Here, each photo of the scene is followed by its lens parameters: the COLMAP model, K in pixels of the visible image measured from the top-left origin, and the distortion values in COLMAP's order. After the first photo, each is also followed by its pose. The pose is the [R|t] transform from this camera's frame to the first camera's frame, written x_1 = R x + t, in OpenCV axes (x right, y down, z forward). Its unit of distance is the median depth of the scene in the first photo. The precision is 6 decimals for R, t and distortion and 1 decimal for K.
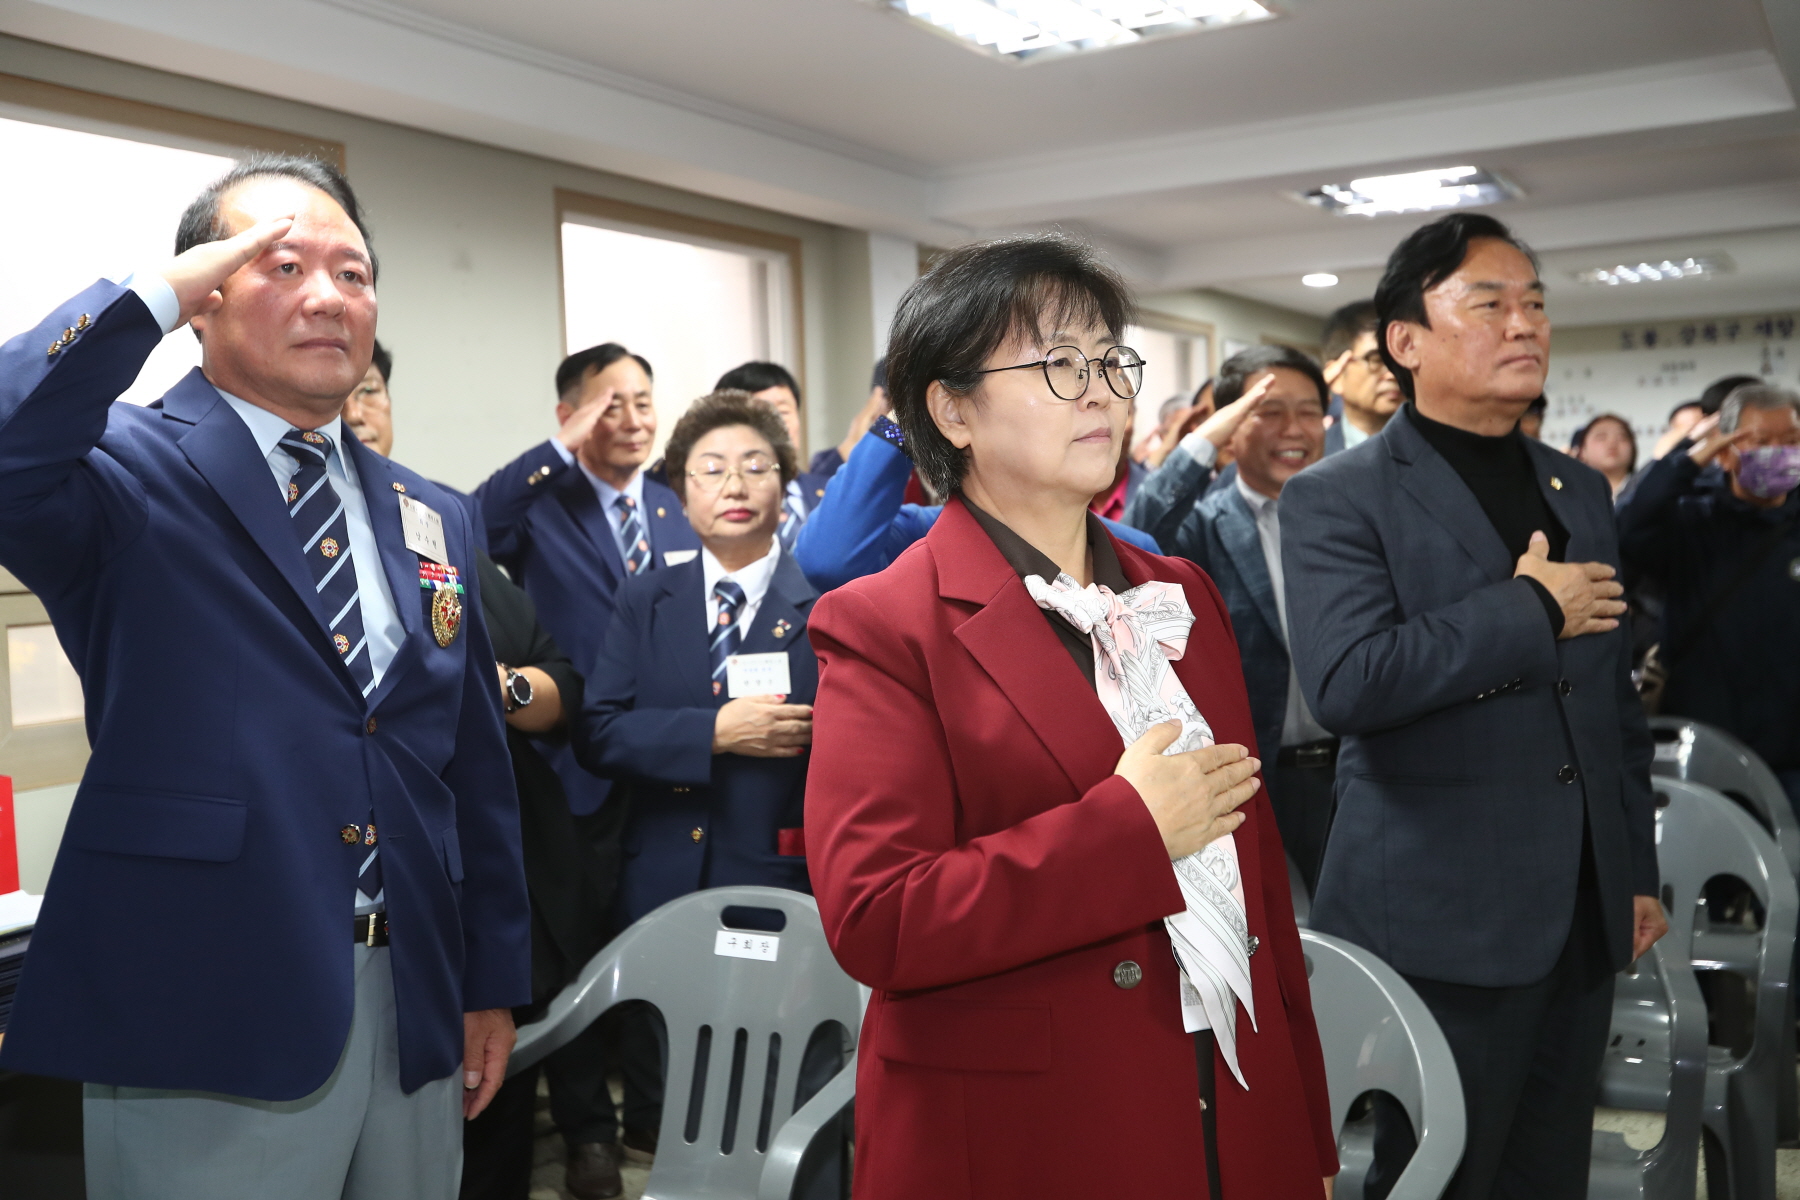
lens RADIAL K [[1685.9, 0, 900.0], [0, 1685.9, 600.0], [0, 0, 1]] dist [-0.067200, 0.158481]
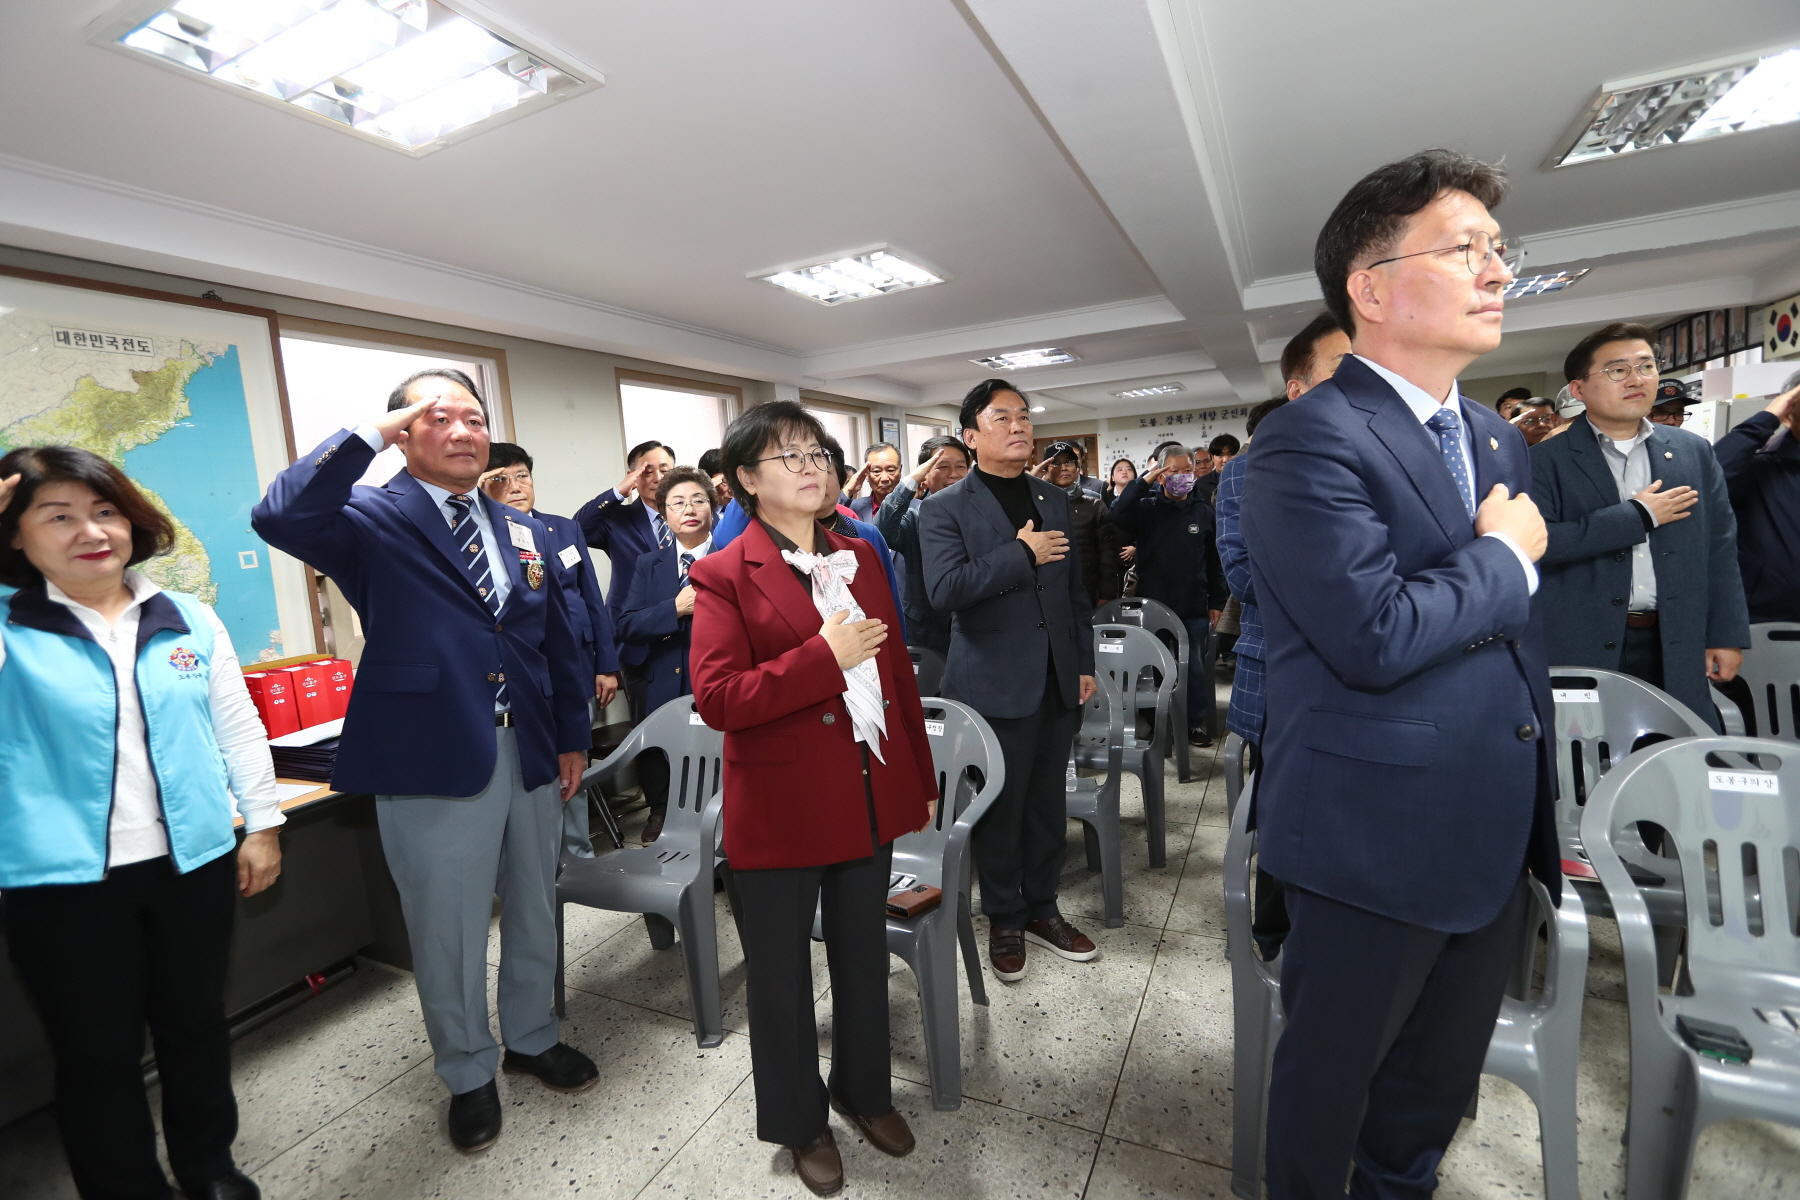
lens RADIAL K [[798.7, 0, 900.0], [0, 798.7, 600.0], [0, 0, 1]] dist [0.000163, -0.000057]
pose [[0.995544, -0.043900, 0.083454, 0.128367], [0.038897, 0.997400, 0.060667, -0.005653], [-0.085900, -0.057150, 0.994663, -0.092424]]
